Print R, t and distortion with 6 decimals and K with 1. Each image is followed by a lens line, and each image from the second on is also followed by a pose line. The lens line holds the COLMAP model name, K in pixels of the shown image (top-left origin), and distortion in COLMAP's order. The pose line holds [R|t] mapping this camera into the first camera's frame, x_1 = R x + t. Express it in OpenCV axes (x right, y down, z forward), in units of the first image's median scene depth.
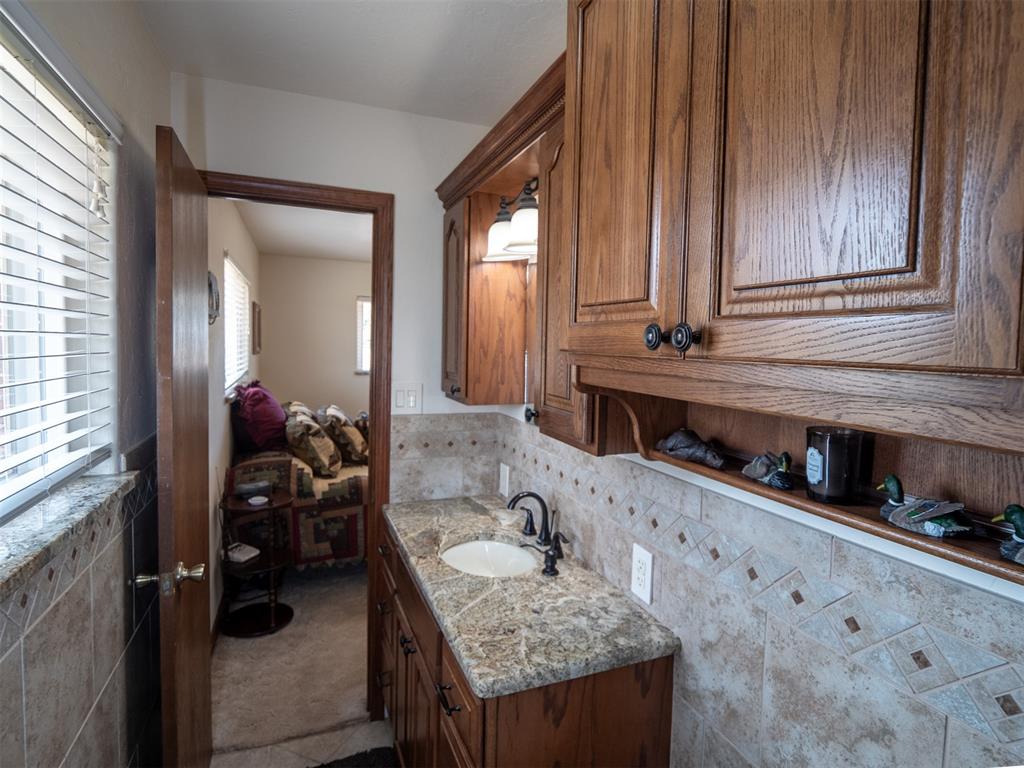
lens RADIAL K [[516.8, 0, 514.5], [0, 516.8, 386.1], [0, 0, 1]] dist [-0.003580, -0.003931]
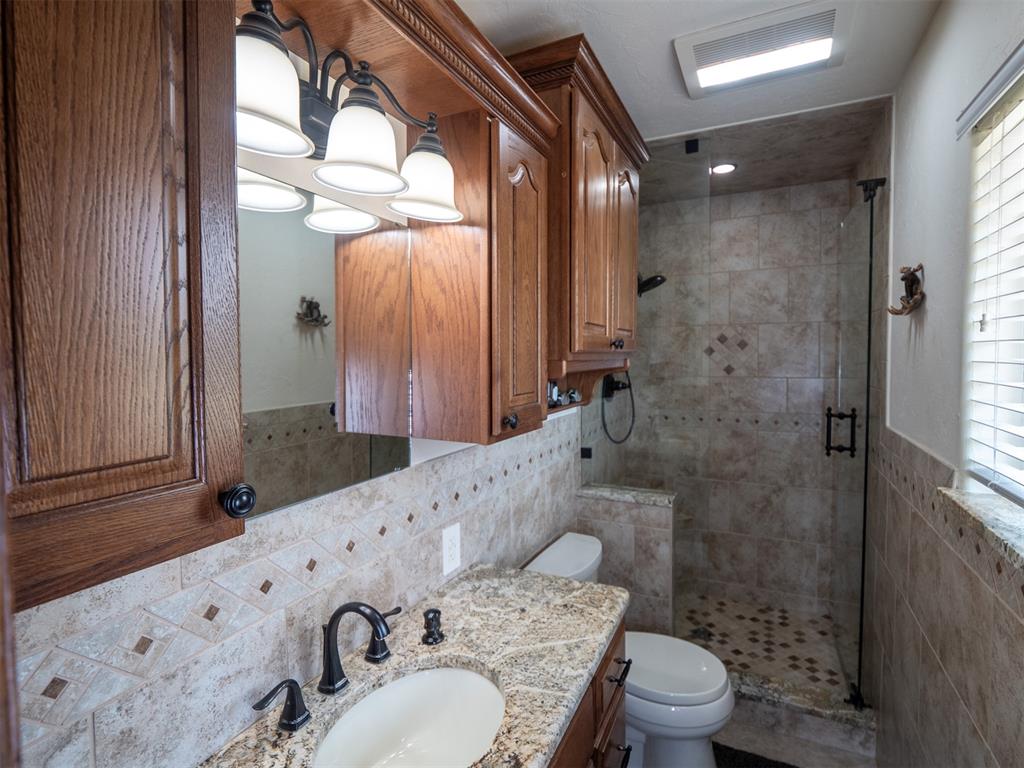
lens RADIAL K [[516.8, 0, 516.5], [0, 516.8, 382.8], [0, 0, 1]] dist [-0.003580, -0.003931]
pose [[-0.668466, -0.058869, 0.741410, -0.672374], [0.056266, 0.990003, 0.129339, -0.136657], [-0.741612, 0.128175, -0.658471, 1.610736]]
